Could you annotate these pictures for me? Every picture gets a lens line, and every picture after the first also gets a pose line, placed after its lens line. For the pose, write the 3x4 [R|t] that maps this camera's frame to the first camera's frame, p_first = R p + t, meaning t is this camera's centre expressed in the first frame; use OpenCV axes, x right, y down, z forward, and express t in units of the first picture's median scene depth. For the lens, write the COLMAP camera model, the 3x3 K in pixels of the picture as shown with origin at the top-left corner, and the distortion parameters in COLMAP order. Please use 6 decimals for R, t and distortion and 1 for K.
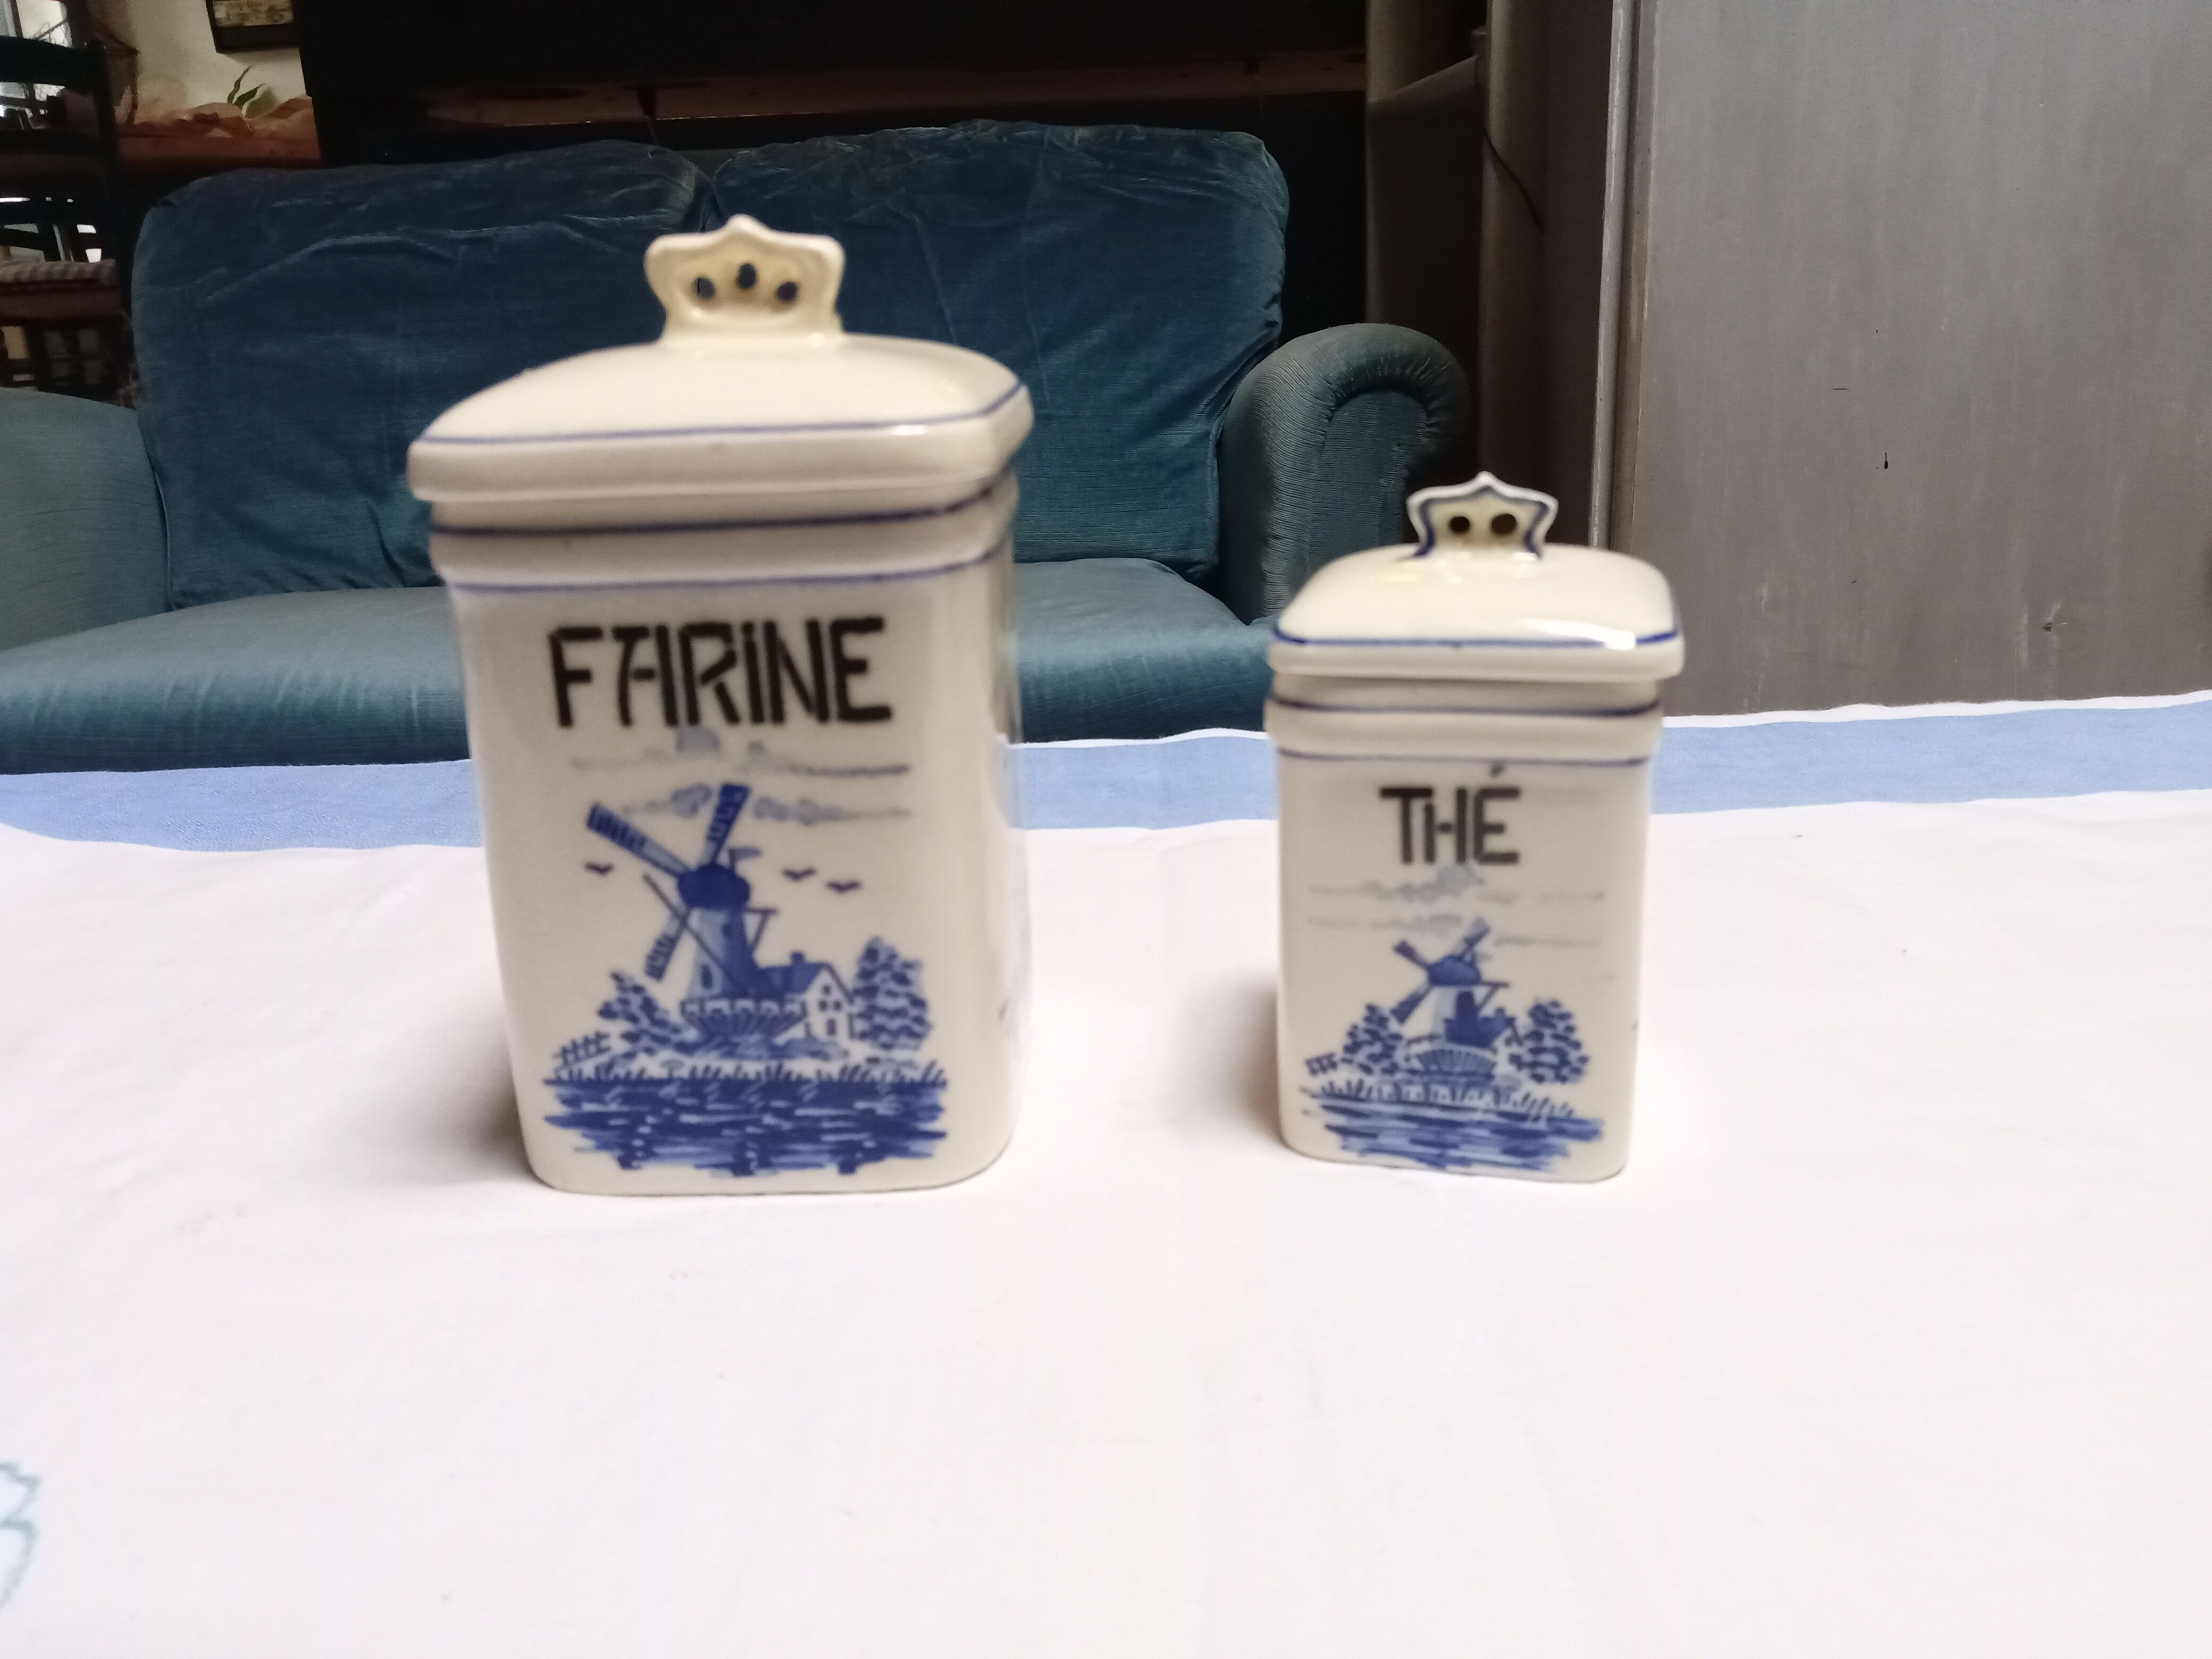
lens RADIAL K [[1816.6, 0, 1098.4], [0, 1816.6, 835.4], [0, 0, 1]] dist [-0.000483, -0.023587]
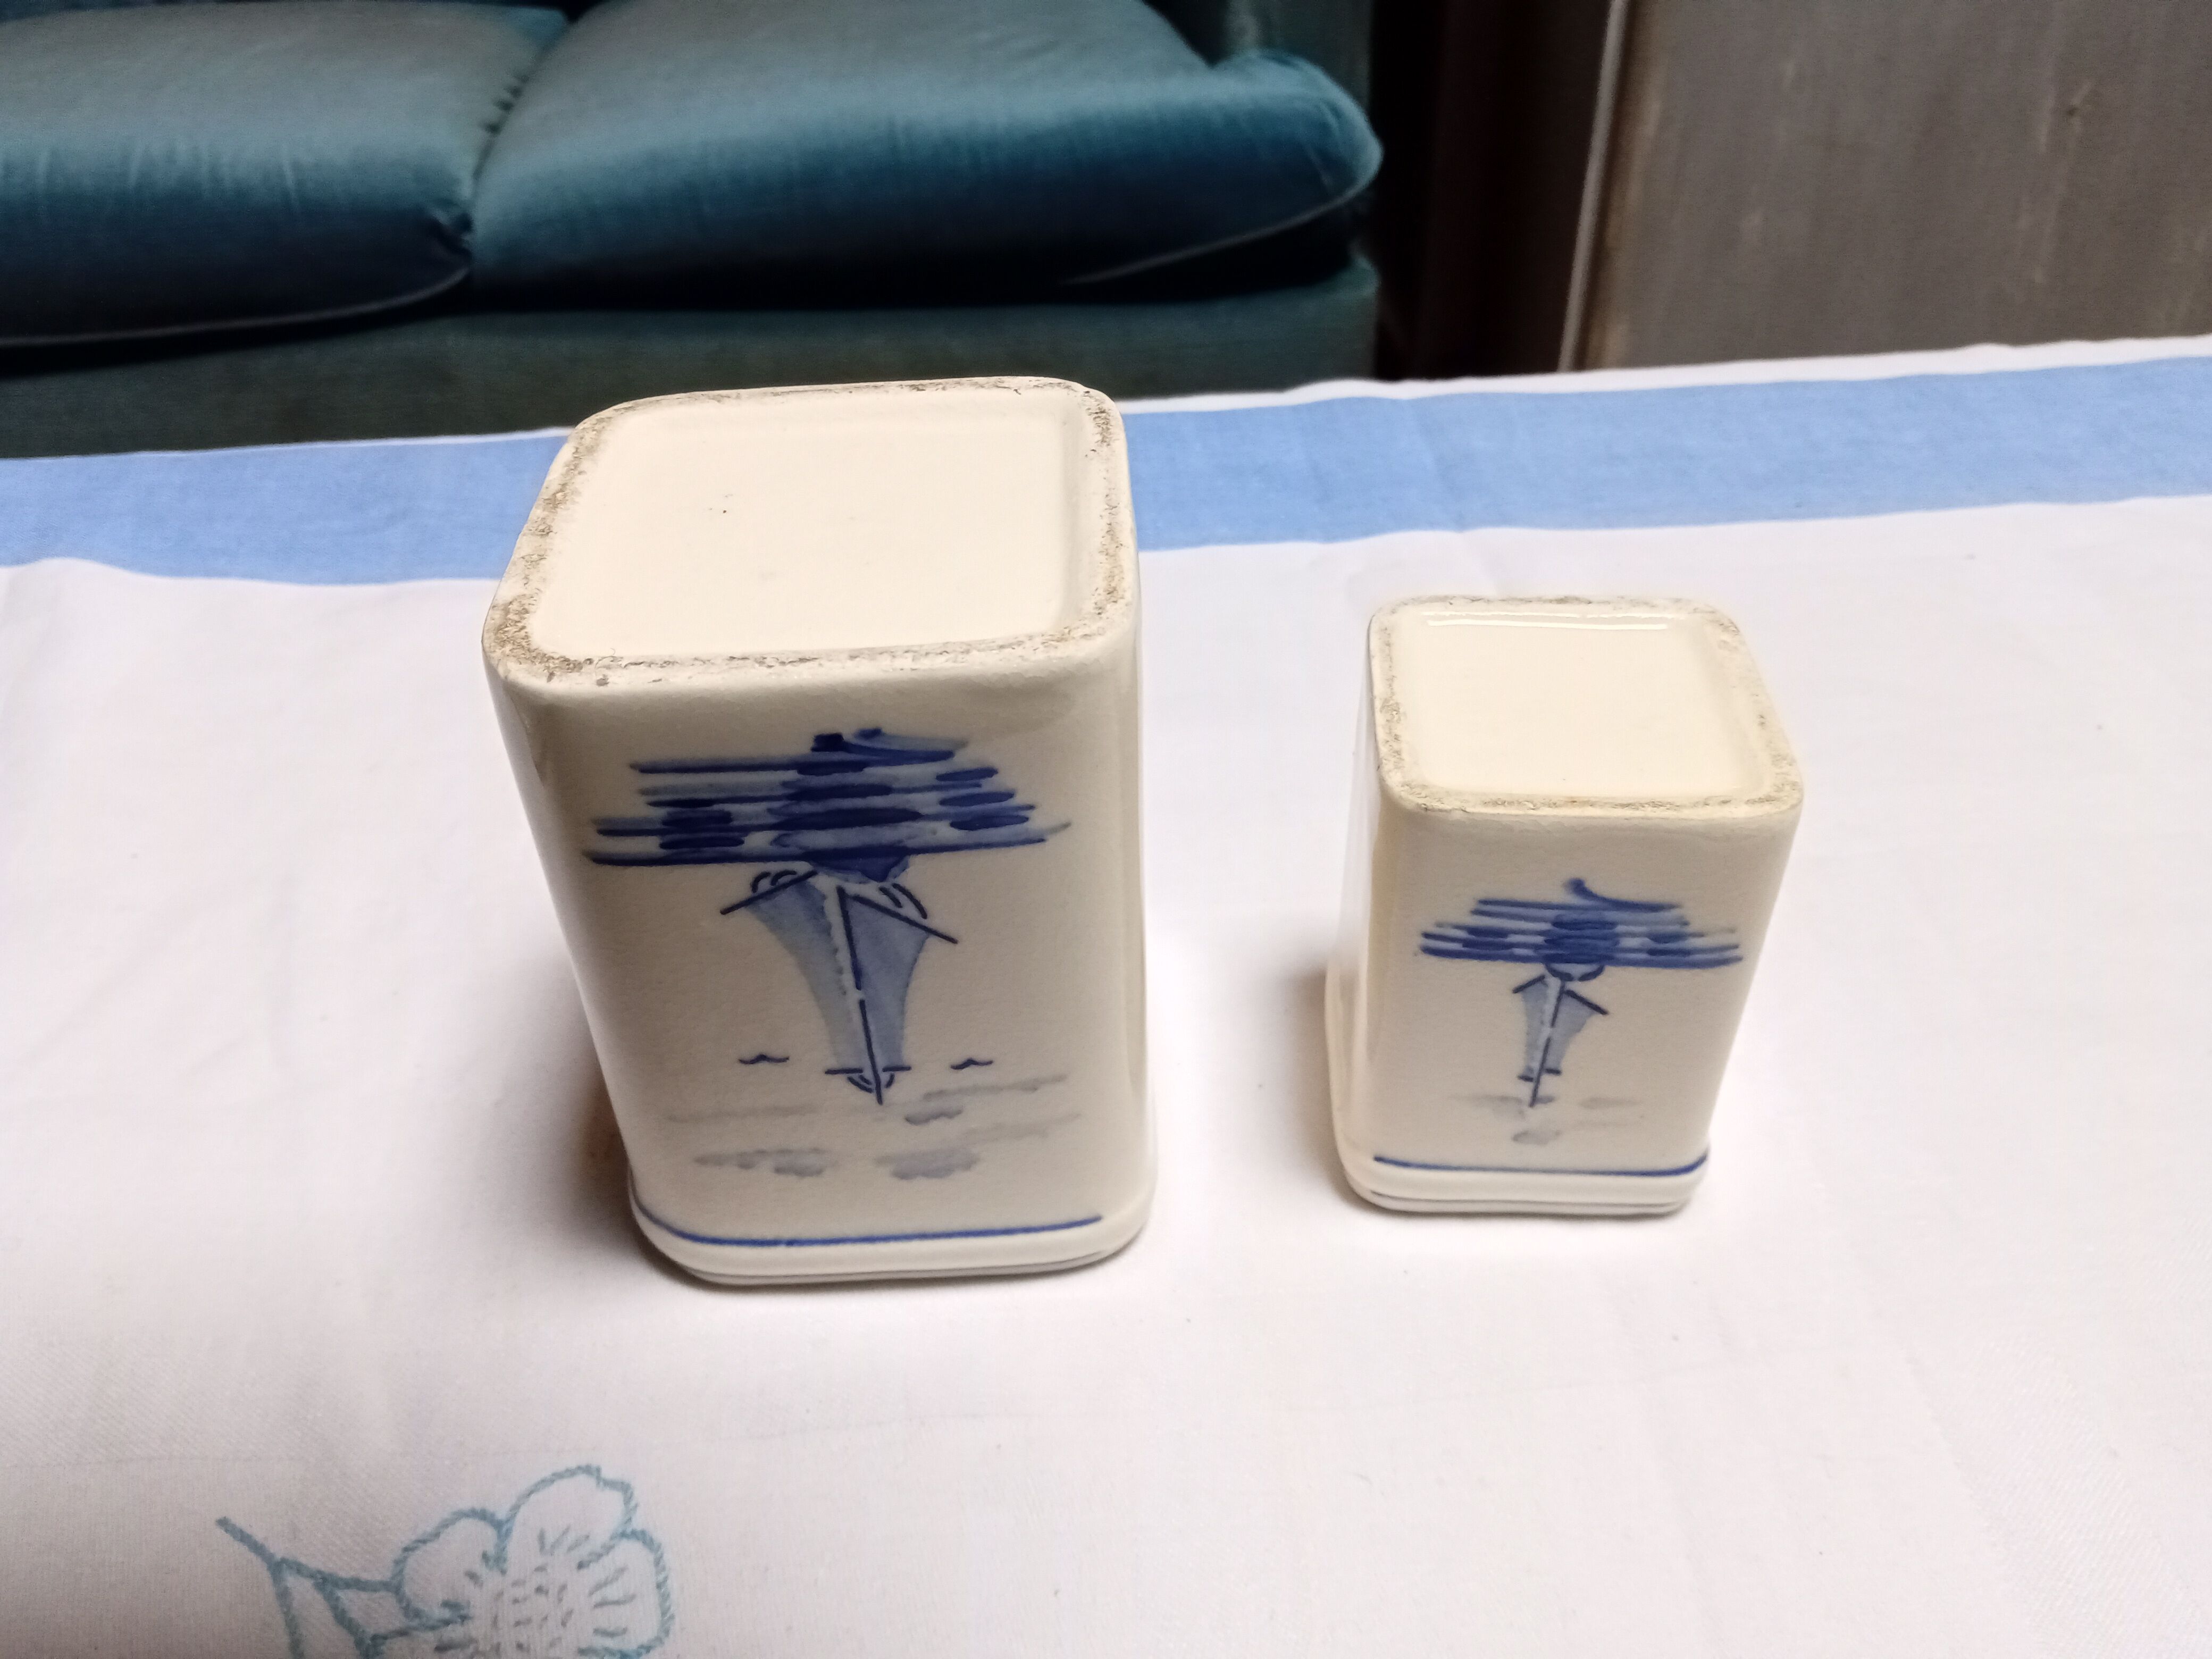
lens RADIAL K [[1816.6, 0, 1108.0], [0, 1816.6, 887.2], [0, 0, 1]] dist [-0.000483, -0.023587]
pose [[0.995446, -0.043991, 0.084571, -0.289267], [0.009854, 0.929891, 0.367704, -0.312020], [-0.094817, -0.365196, 0.926089, 0.051447]]
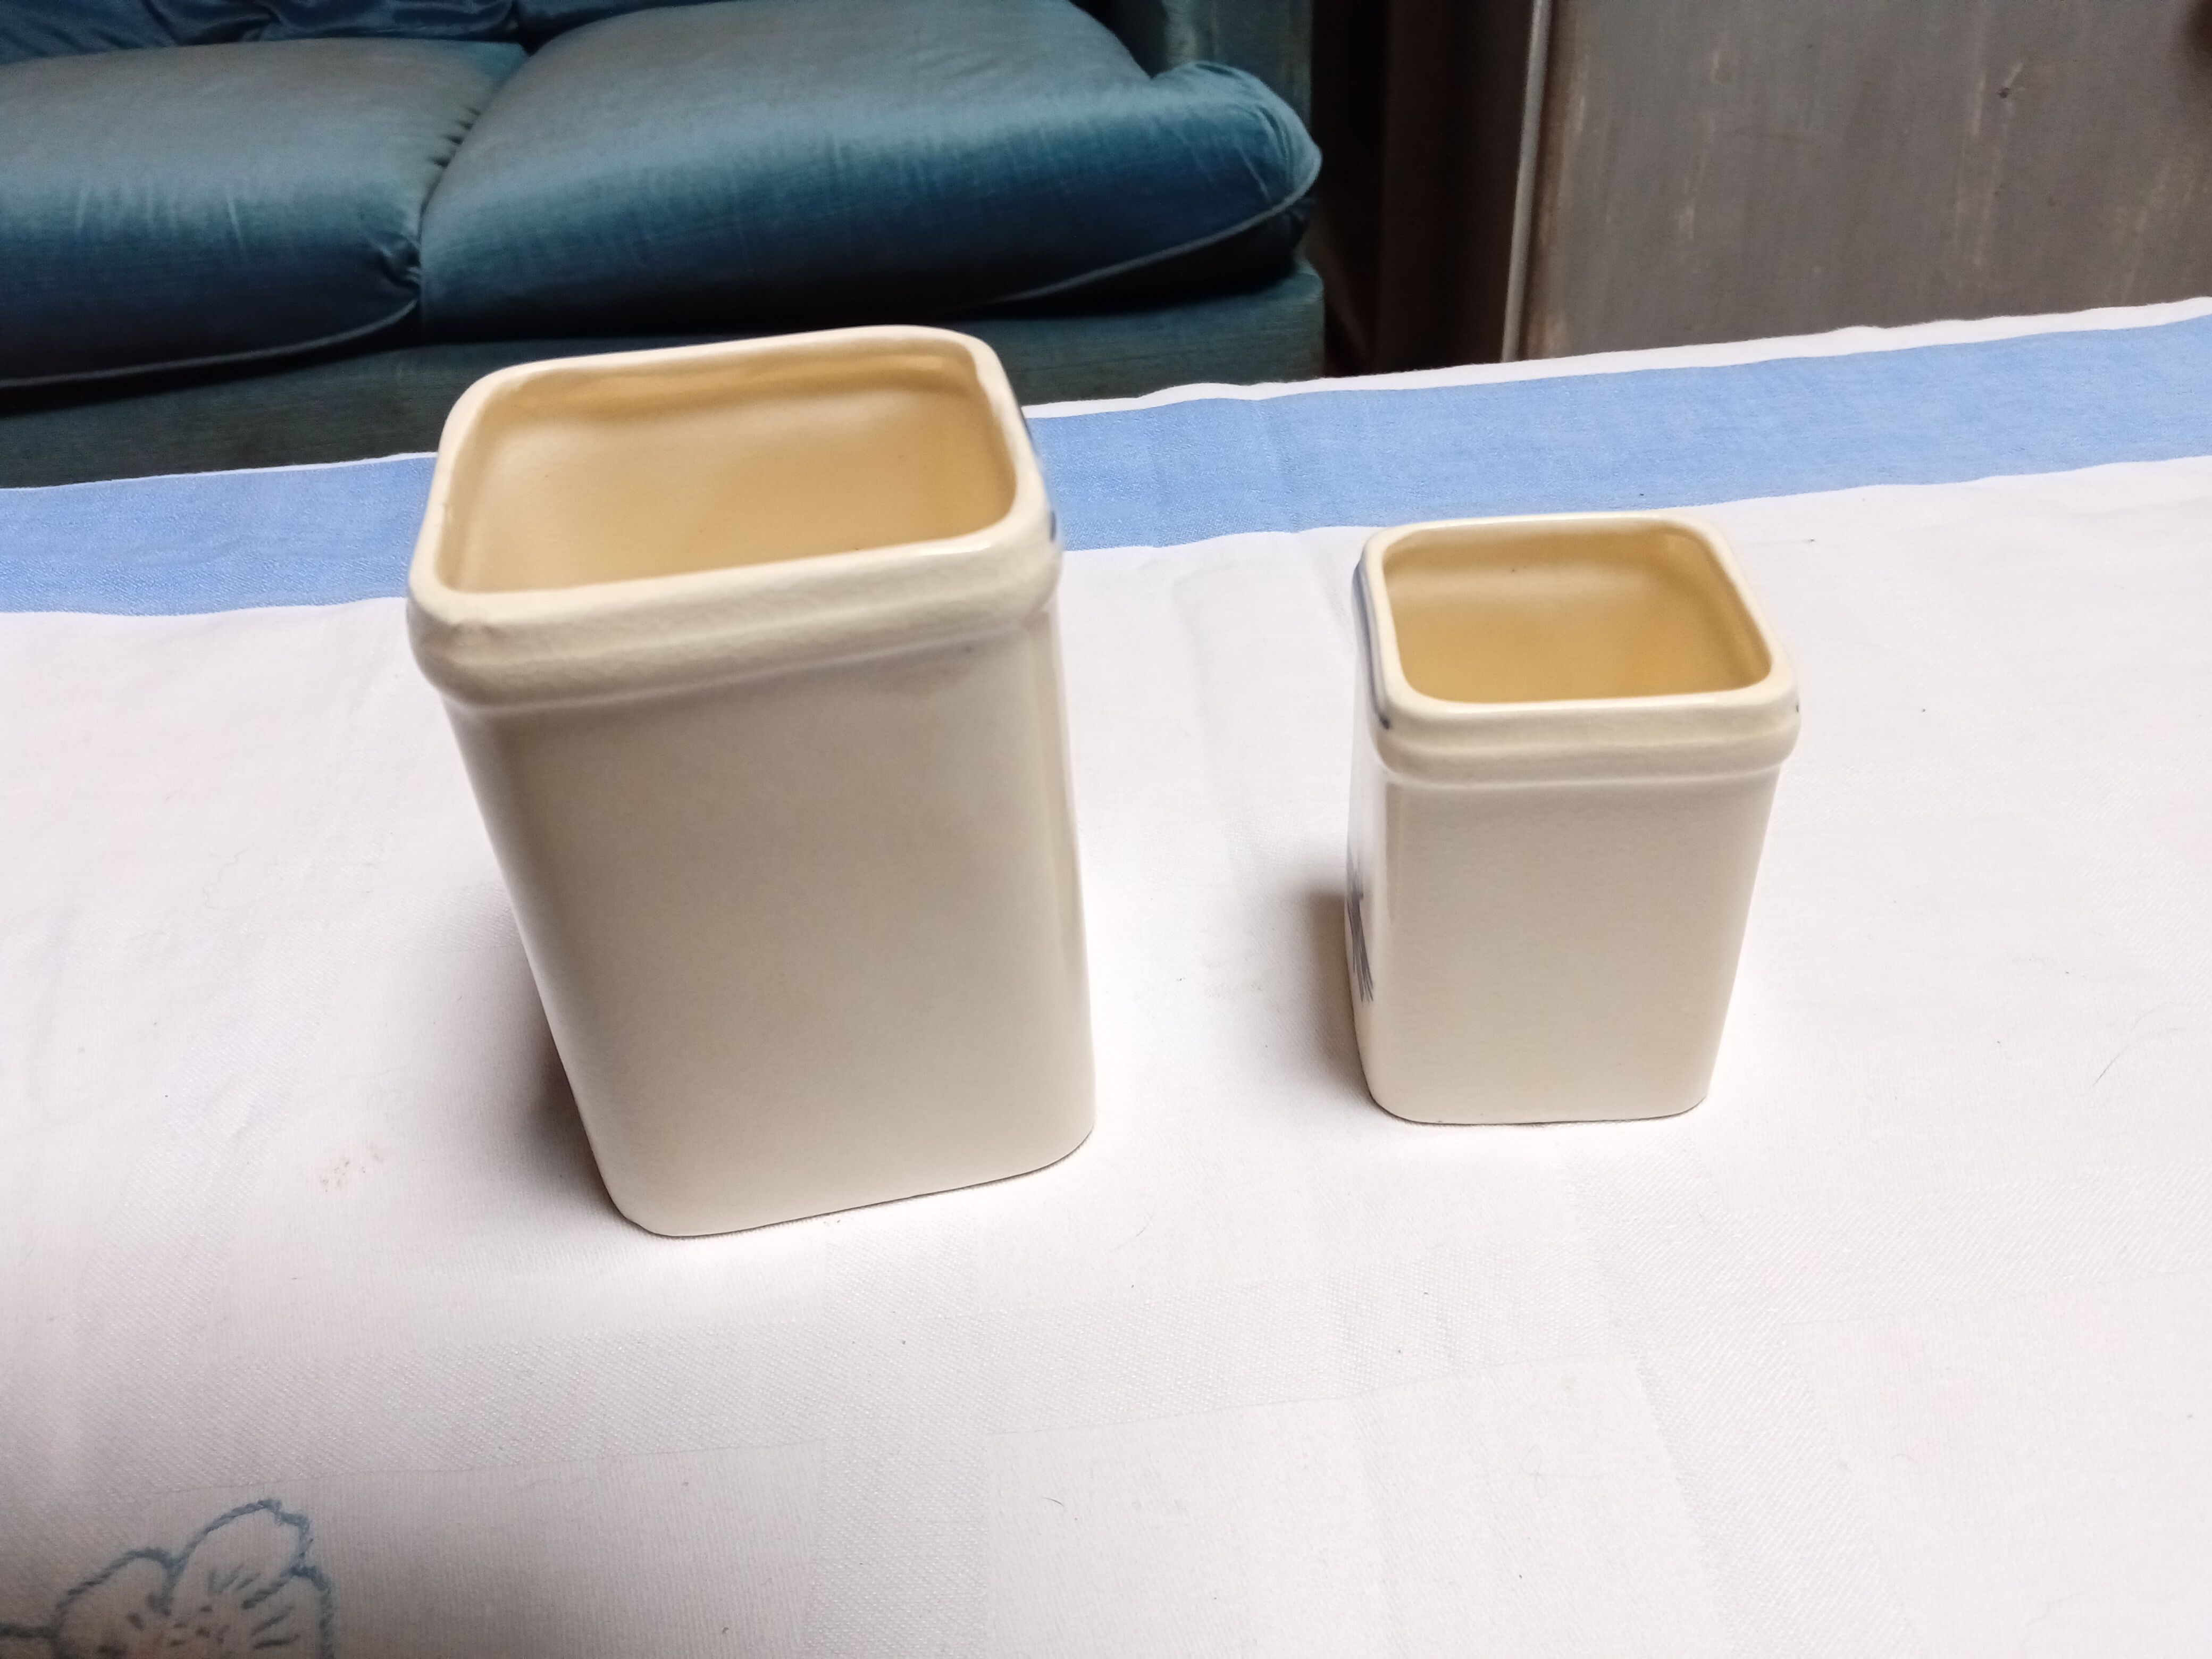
lens RADIAL K [[1816.6, 0, 1105.1], [0, 1816.6, 869.5], [0, 0, 1]] dist [-0.000483, -0.023587]
pose [[0.995640, -0.065654, 0.066264, -0.119557], [0.038373, 0.935749, 0.350574, -0.296190], [-0.085023, -0.346503, 0.934188, 0.056355]]
